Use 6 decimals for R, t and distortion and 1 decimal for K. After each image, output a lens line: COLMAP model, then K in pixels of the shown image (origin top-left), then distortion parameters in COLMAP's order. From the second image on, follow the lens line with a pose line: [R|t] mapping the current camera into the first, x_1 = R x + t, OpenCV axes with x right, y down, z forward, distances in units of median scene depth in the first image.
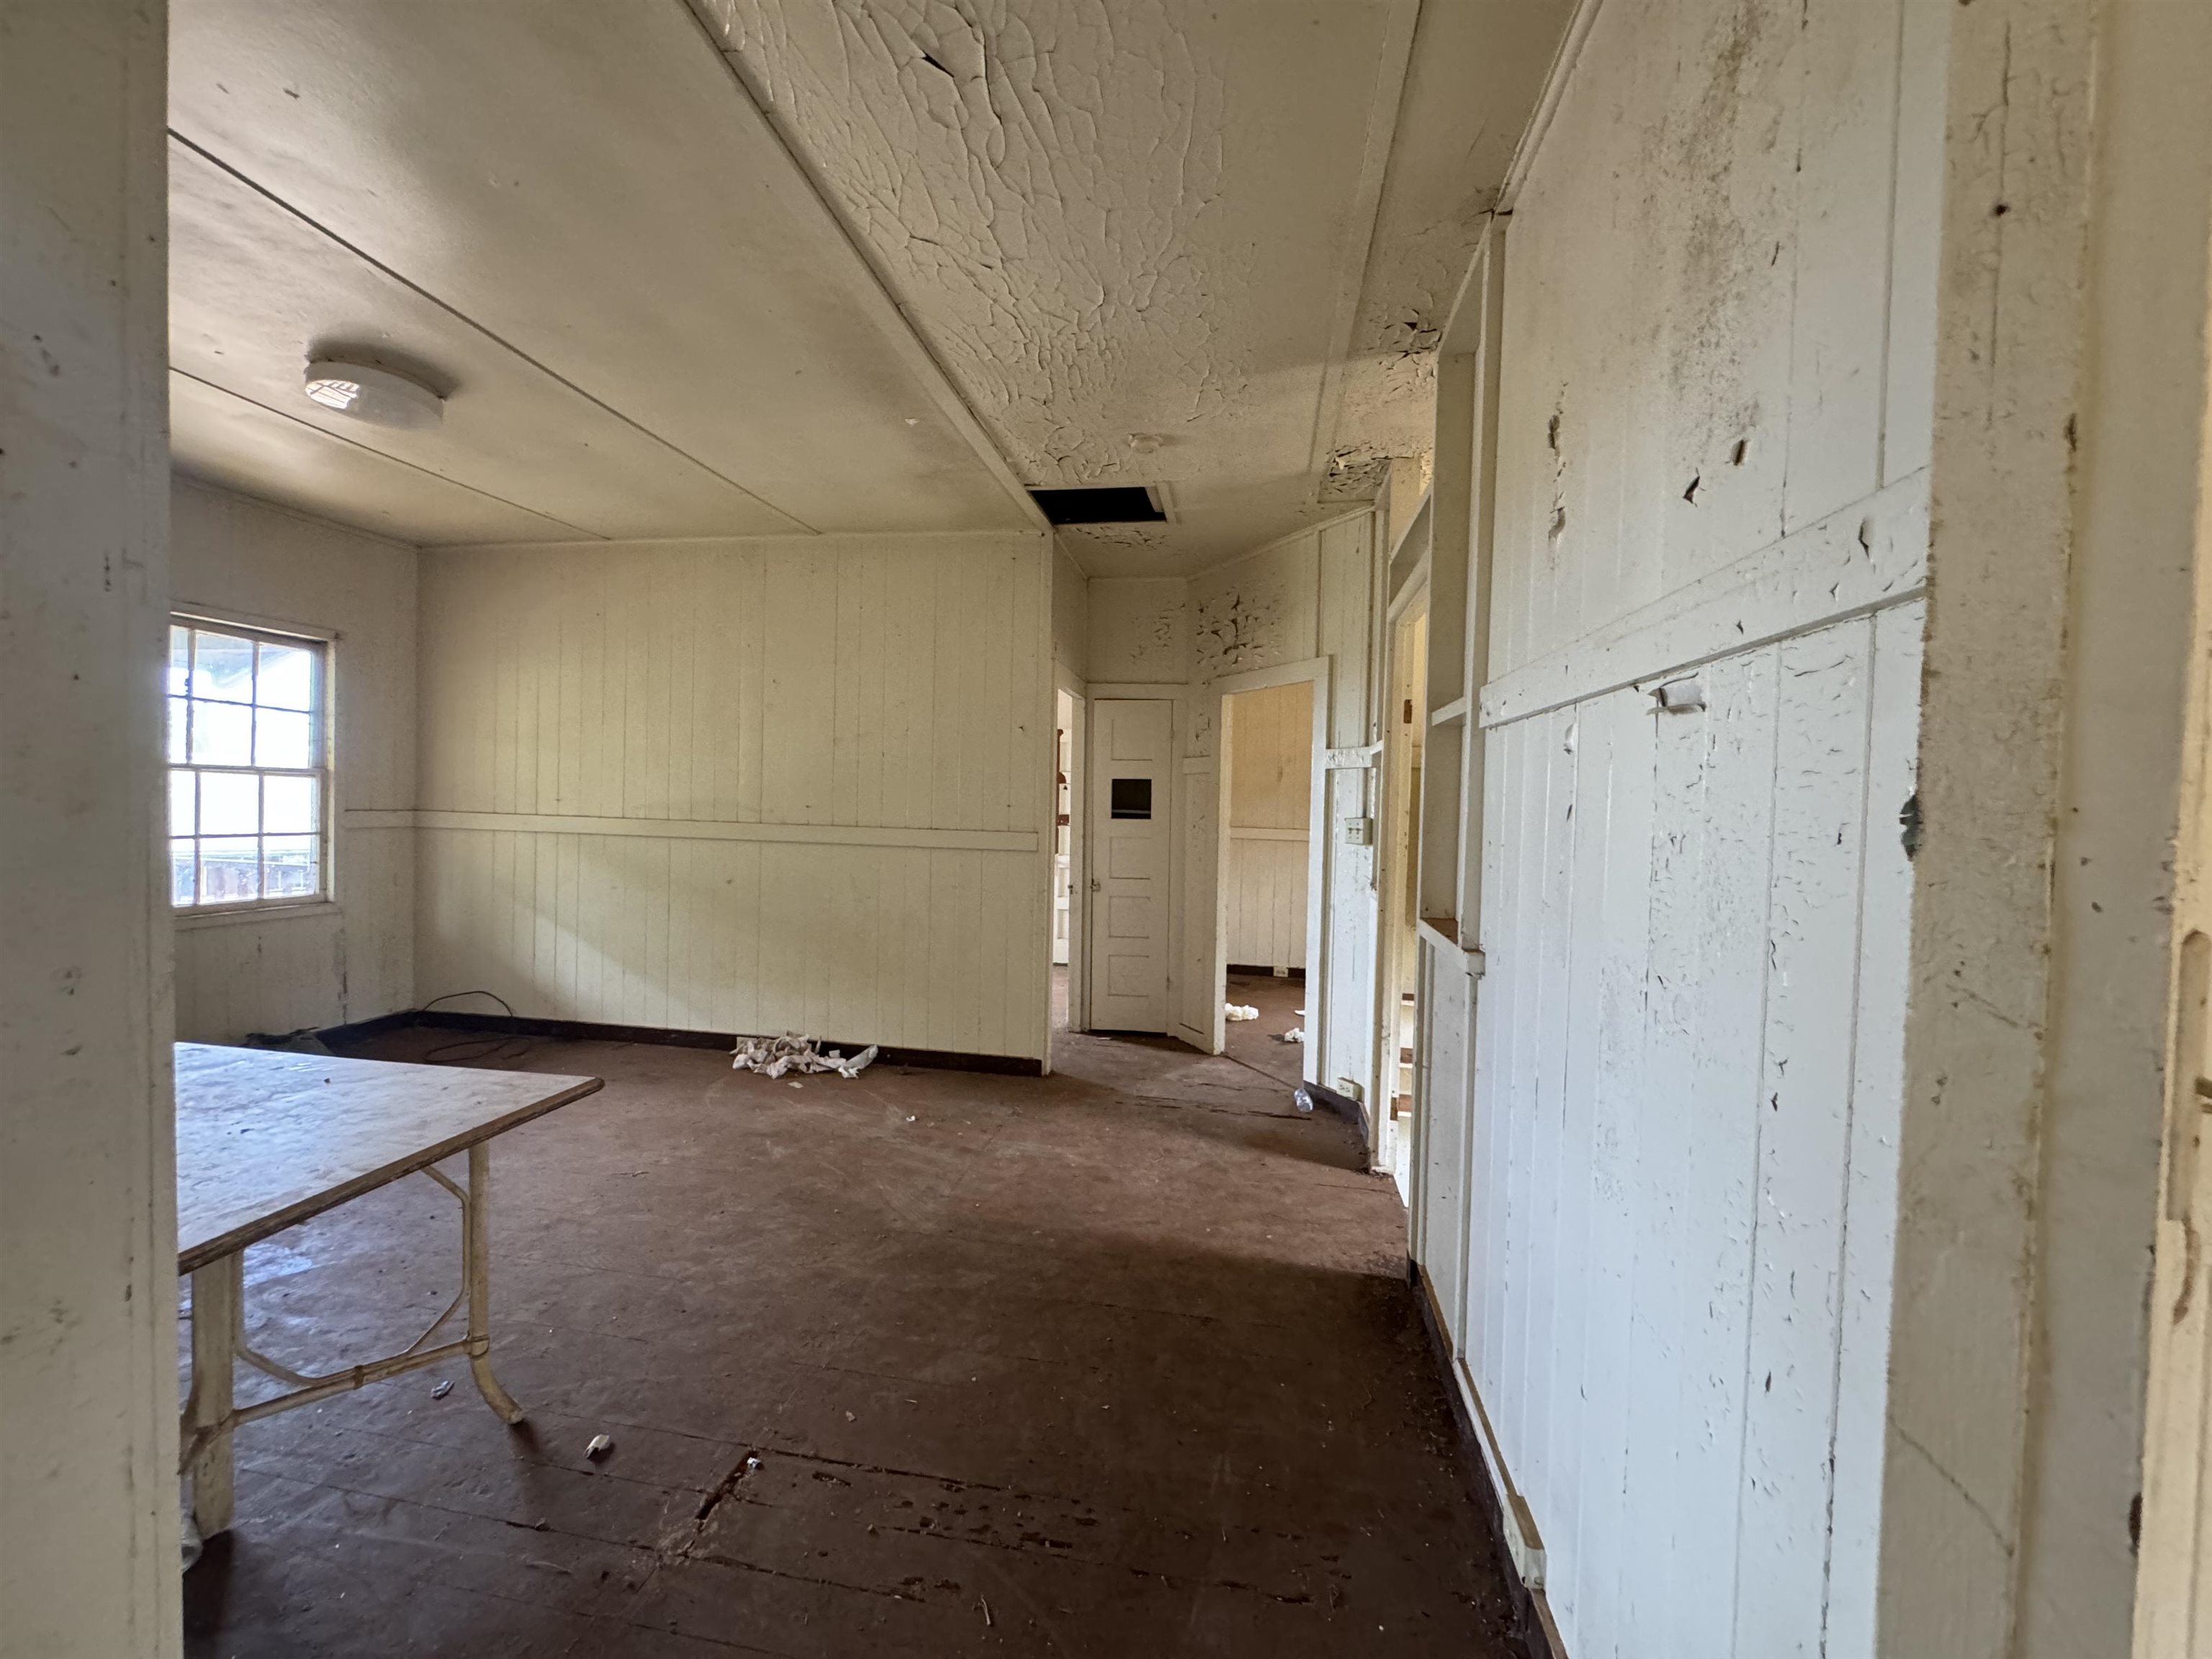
lens RADIAL K [[882.6, 0, 1114.2], [0, 882.6, 827.9], [0, 0, 1]] dist [-0.001556, 0.001269]
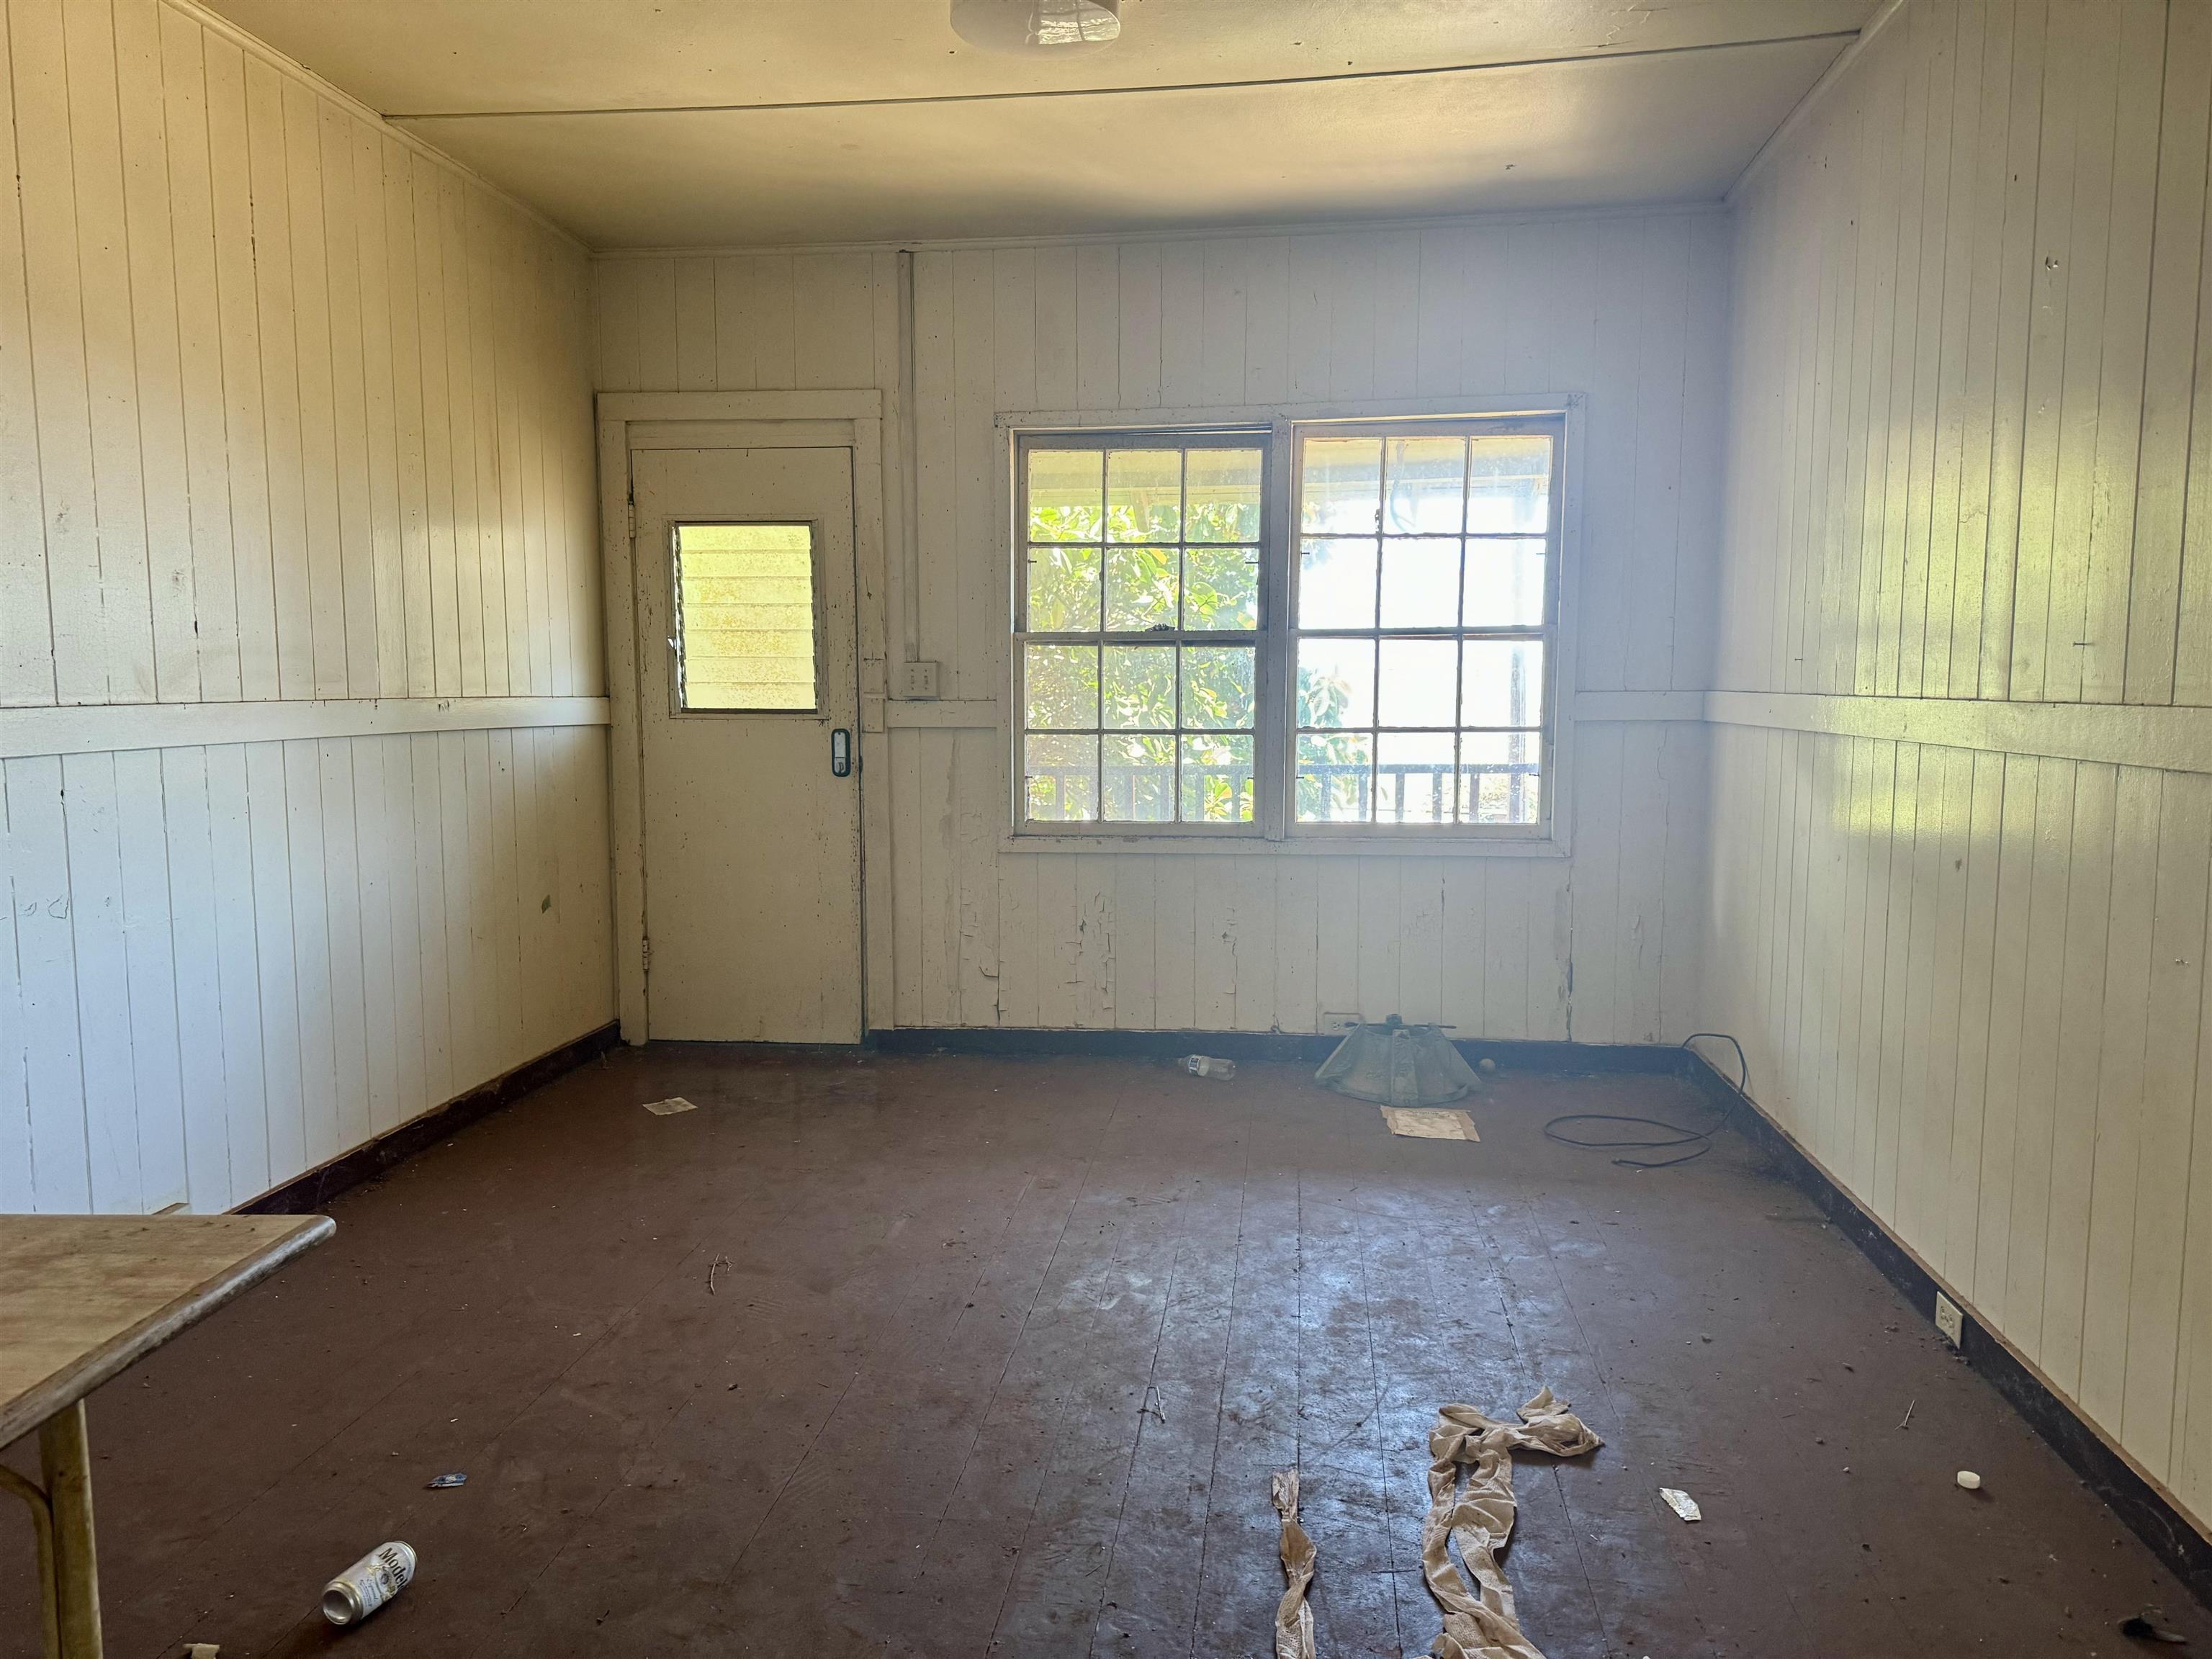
lens RADIAL K [[1554.6, 0, 1104.7], [0, 1554.6, 843.1], [0, 0, 1]] dist [0.061652, -0.067861]
pose [[0.021341, 0.070335, -0.997295, 0.211042], [-0.018366, 0.997382, 0.069948, 0.015677], [0.999604, 0.016824, 0.022577, 0.678938]]
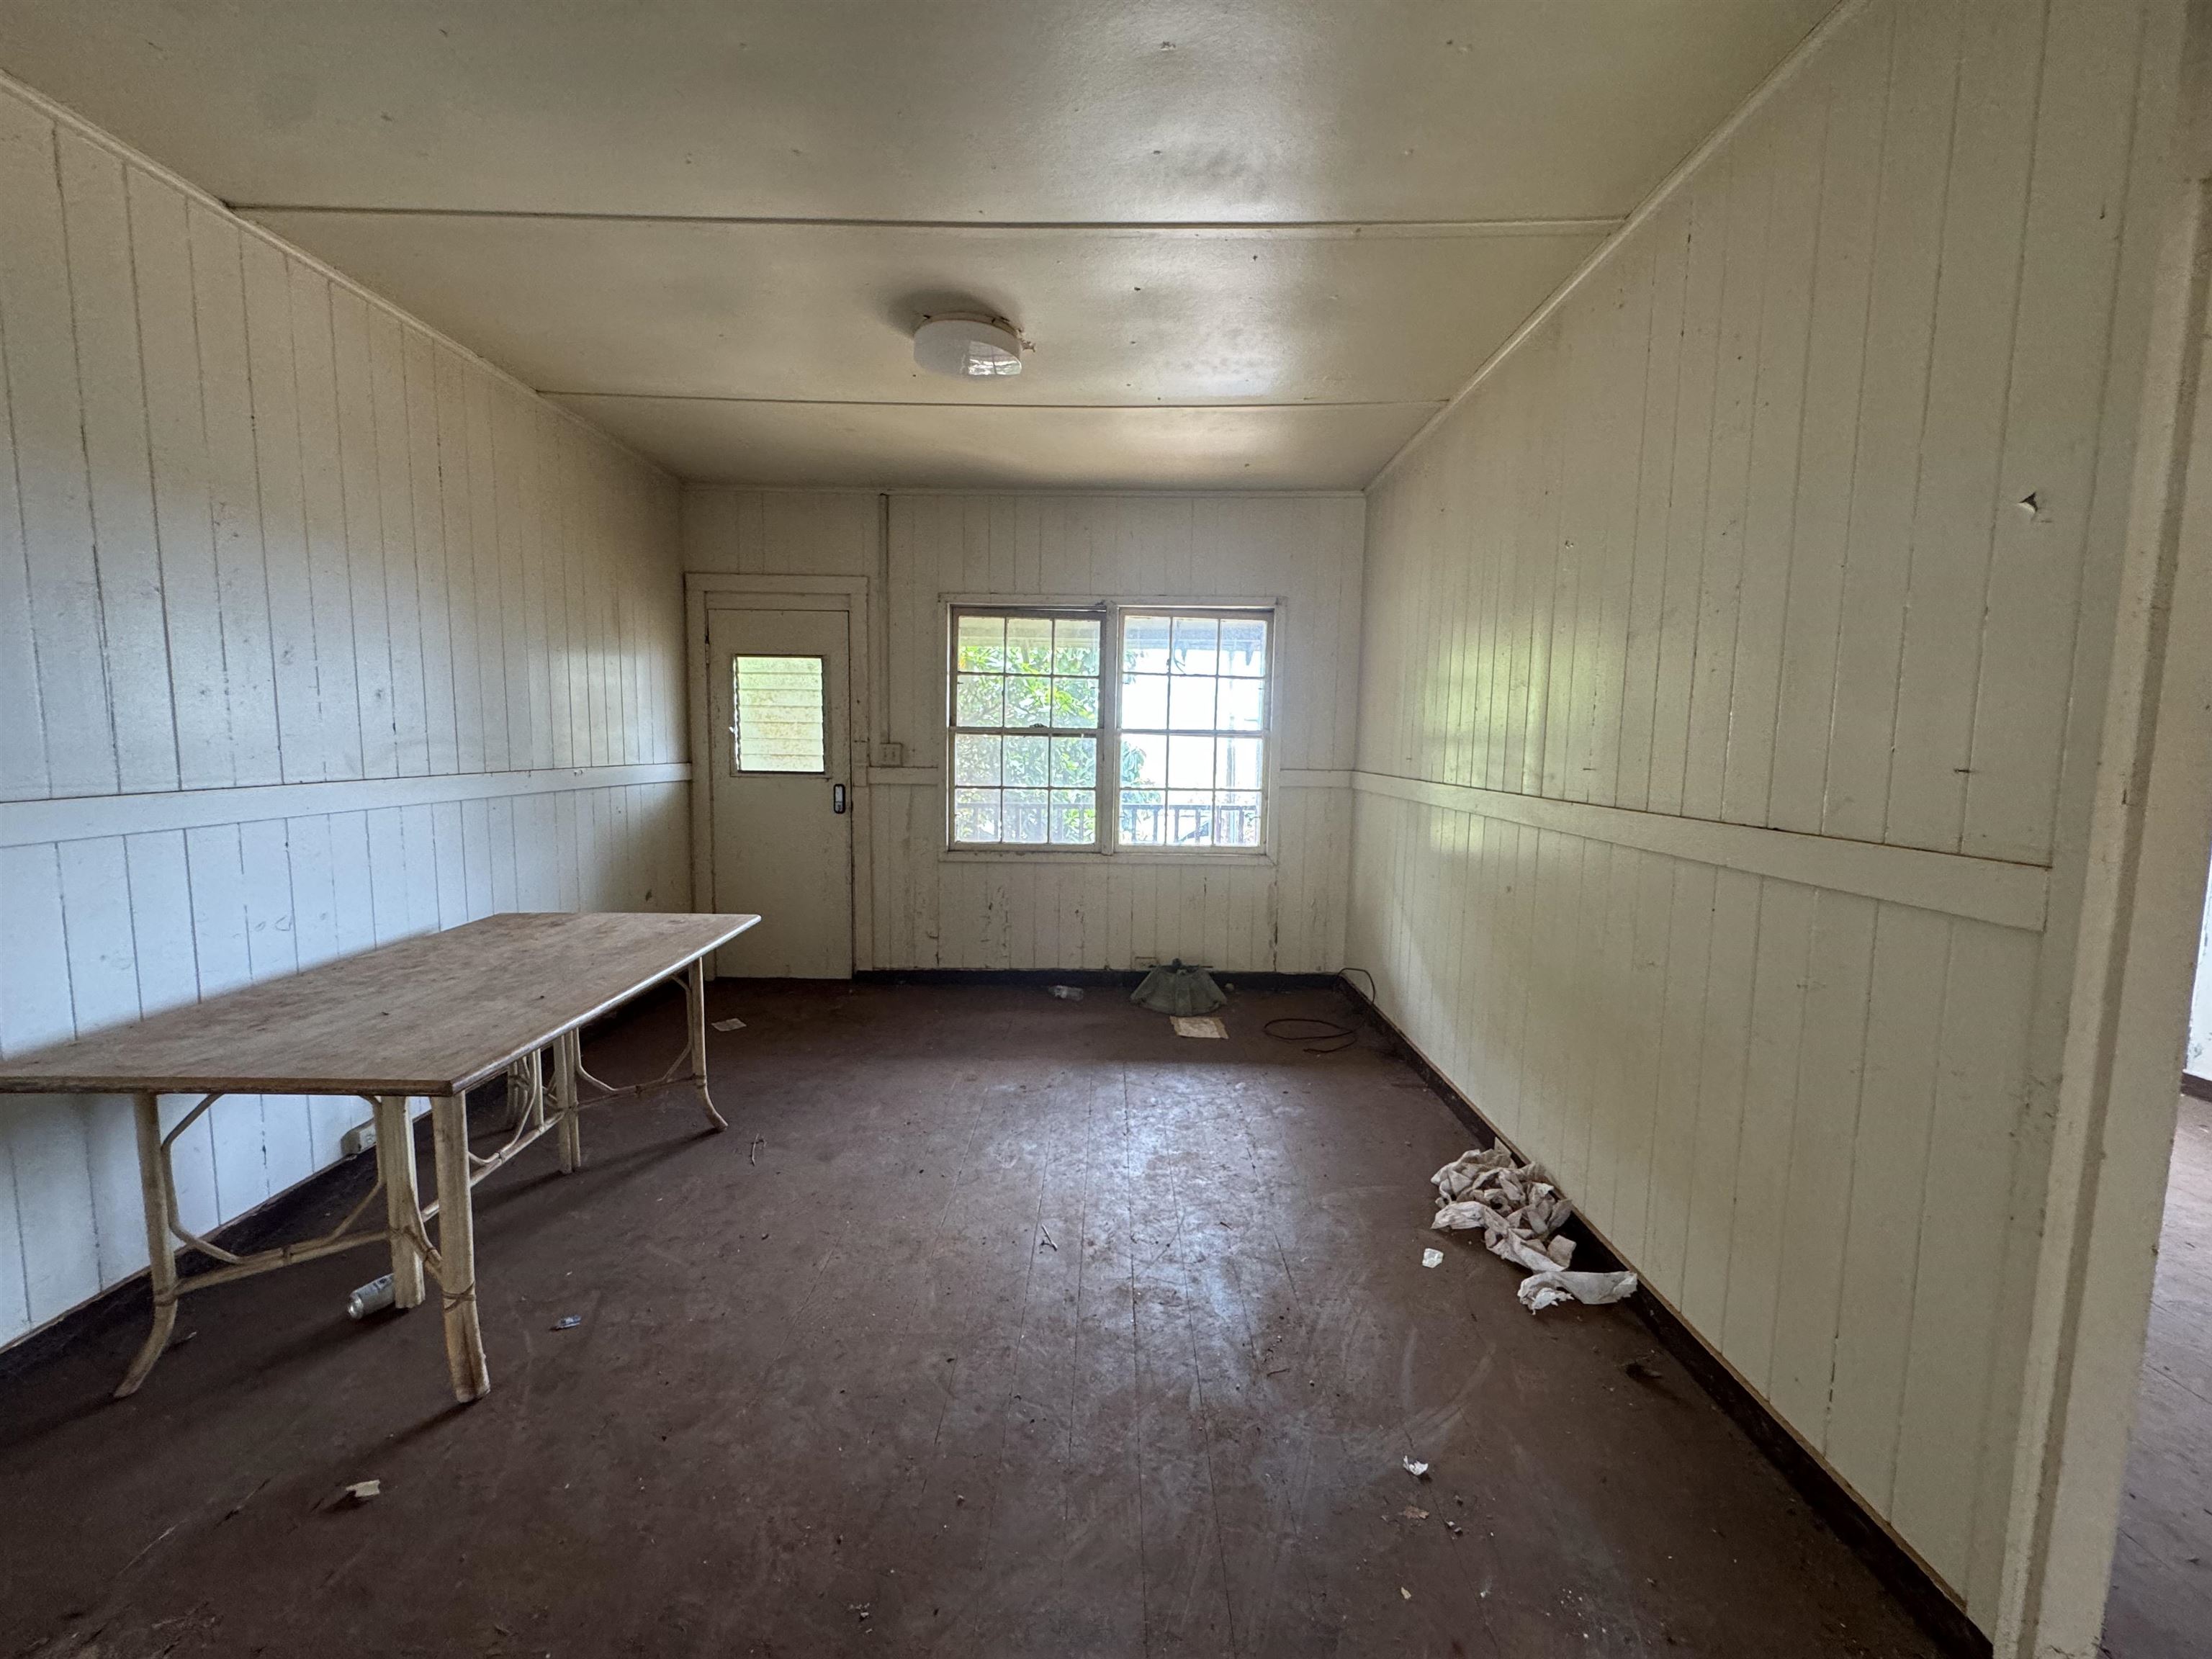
lens RADIAL K [[882.6, 0, 1108.7], [0, 882.6, 830.4], [0, 0, 1]] dist [-0.001556, 0.001269]
pose [[0.146132, 0.073269, -0.986548, 0.140488], [-0.032937, 0.997061, 0.069171, -0.014005], [0.988717, 0.022386, 0.148116, 0.670617]]
